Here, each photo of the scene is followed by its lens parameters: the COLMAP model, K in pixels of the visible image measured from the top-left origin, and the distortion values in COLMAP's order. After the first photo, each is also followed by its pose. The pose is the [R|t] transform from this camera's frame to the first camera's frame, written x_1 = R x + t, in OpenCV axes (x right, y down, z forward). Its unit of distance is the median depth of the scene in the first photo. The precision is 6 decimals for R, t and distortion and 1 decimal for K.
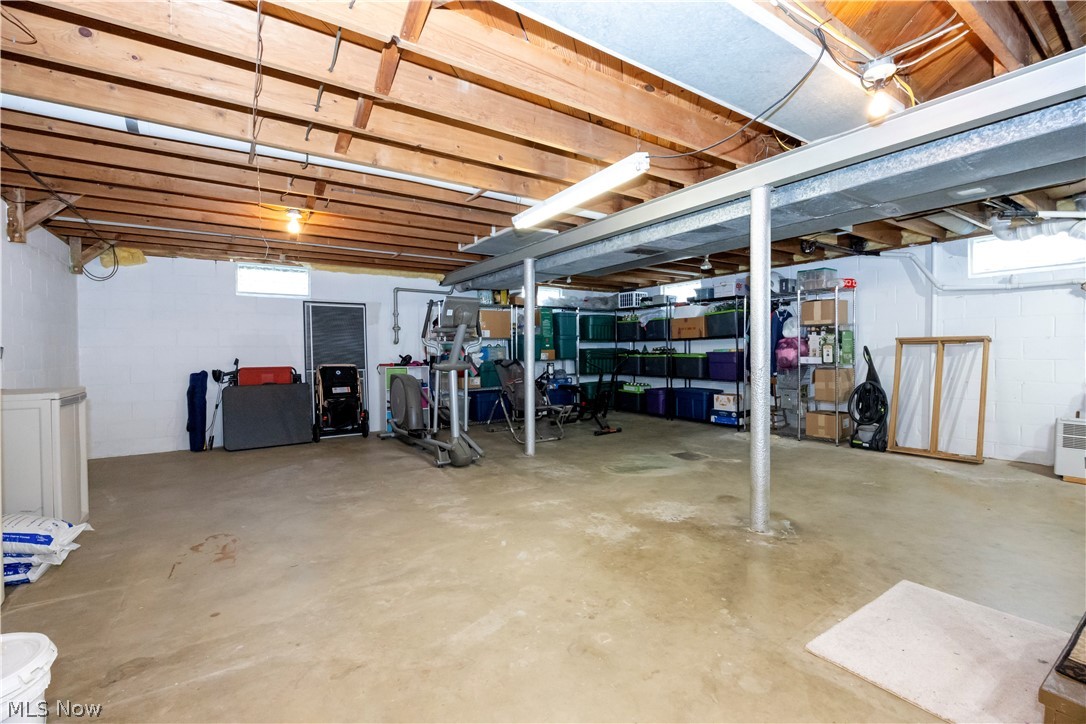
lens RADIAL K [[477.2, 0, 543.7], [0, 477.2, 362.2], [0, 0, 1]] dist [-0.008588, 0.000159]
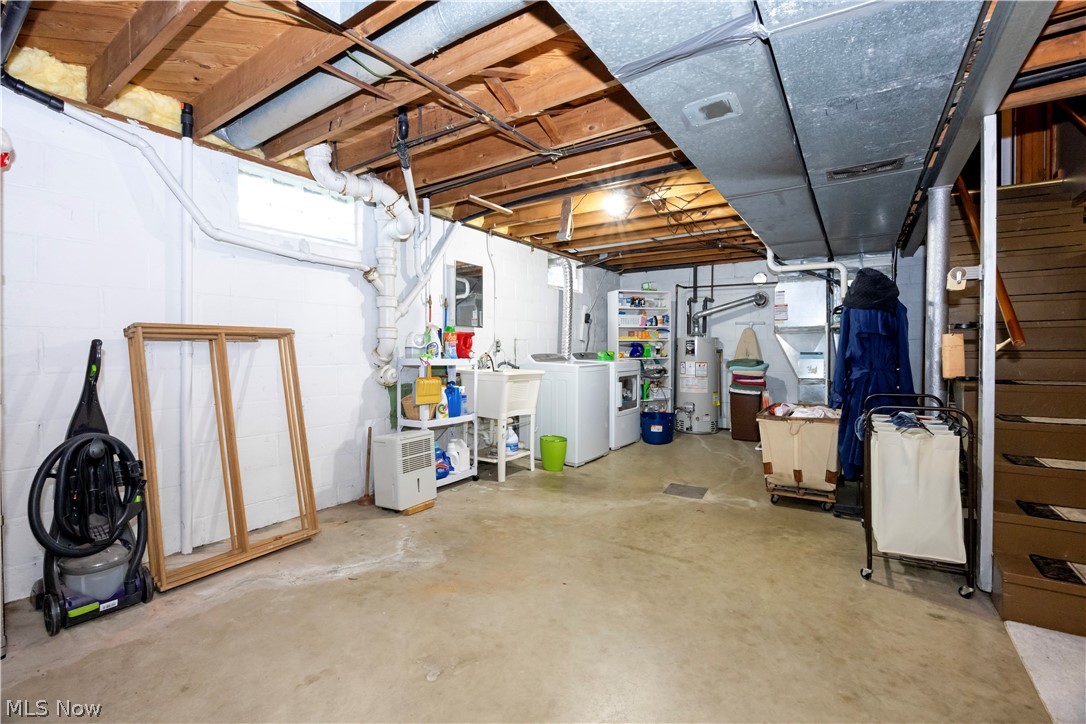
lens RADIAL K [[477.2, 0, 541.5], [0, 477.2, 359.1], [0, 0, 1]] dist [-0.008588, 0.000159]
pose [[-0.383959, 0.002029, 0.923348, 0.211918], [0.014394, 0.999889, 0.003789, -0.013697], [-0.923238, 0.014746, -0.383945, 0.844404]]
